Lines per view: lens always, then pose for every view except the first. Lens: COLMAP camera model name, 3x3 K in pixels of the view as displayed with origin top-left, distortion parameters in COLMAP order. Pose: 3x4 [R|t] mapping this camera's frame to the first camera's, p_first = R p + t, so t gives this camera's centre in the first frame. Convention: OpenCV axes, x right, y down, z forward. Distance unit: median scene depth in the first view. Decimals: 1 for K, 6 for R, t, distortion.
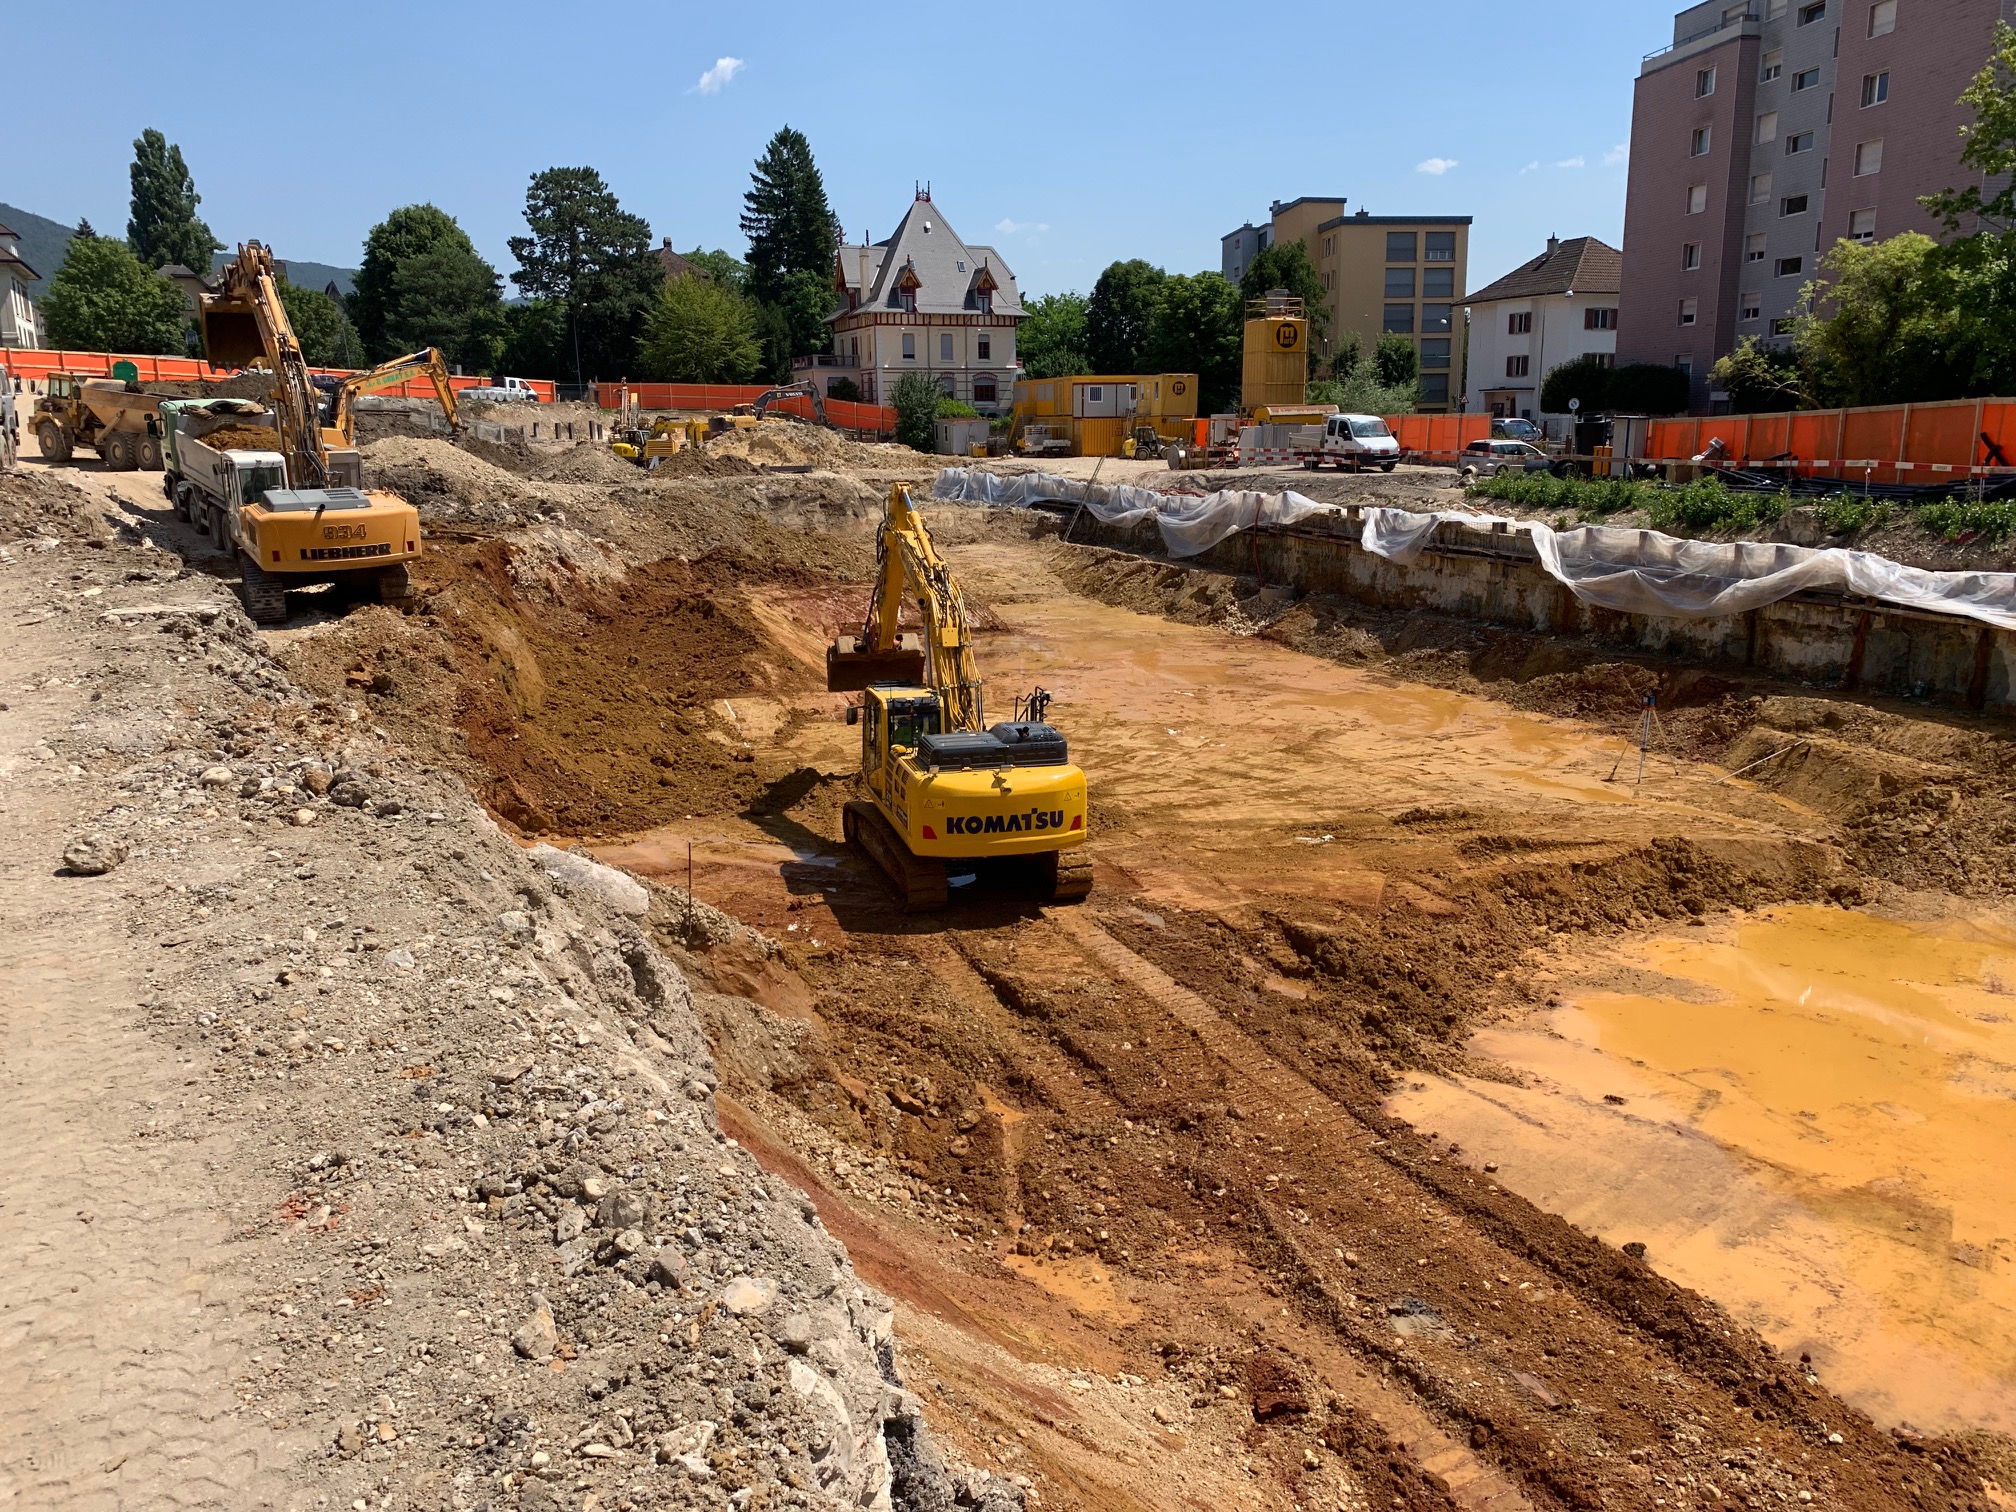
lens RADIAL K [[1536.6, 0, 1017.0], [0, 1536.6, 748.0], [0, 0, 1]] dist [0.015669, -0.002195]
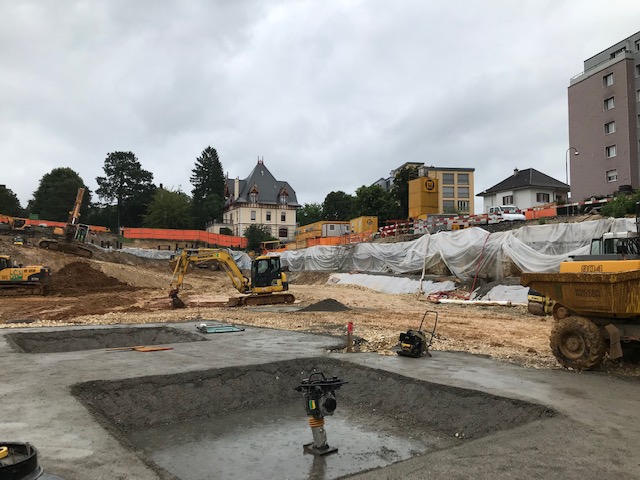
lens RADIAL K [[520.0, 0, 317.8], [0, 520.0, 239.3], [0, 0, 1]] dist [0.034124, -0.038322]
pose [[0.998061, 0.011614, 0.061147, -0.016951], [0.005131, 0.963737, -0.266803, 0.001866], [-0.062028, 0.266599, 0.961809, 0.191746]]
